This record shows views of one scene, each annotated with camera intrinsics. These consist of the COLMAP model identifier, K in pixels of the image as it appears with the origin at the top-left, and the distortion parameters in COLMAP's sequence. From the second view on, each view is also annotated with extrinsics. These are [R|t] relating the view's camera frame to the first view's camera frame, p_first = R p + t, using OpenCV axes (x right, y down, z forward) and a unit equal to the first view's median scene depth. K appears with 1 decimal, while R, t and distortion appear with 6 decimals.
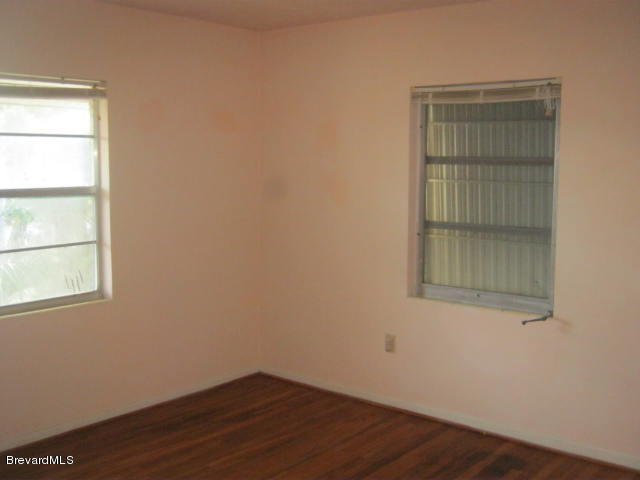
lens RADIAL K [[750.9, 0, 320.0], [0, 750.9, 240.0], [0, 0, 1]] dist [-0.006342, -0.004275]
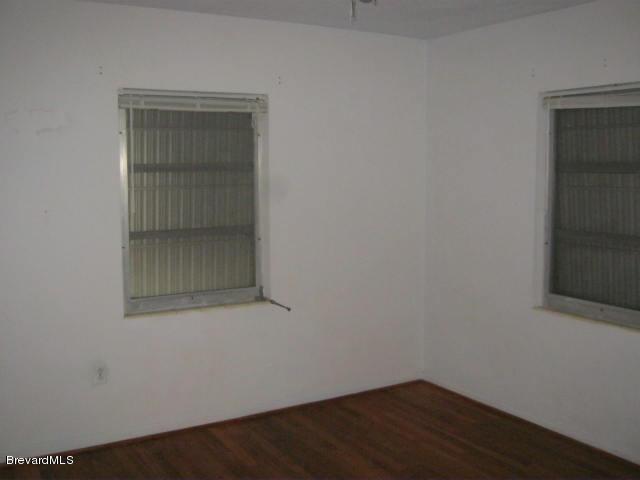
lens RADIAL K [[750.9, 0, 320.0], [0, 750.9, 240.0], [0, 0, 1]] dist [-0.006342, -0.004275]
pose [[0.318437, -0.122216, 0.940033, -0.691482], [0.108545, 0.989833, 0.091921, -0.080729], [-0.941709, 0.072765, 0.328465, 0.493114]]
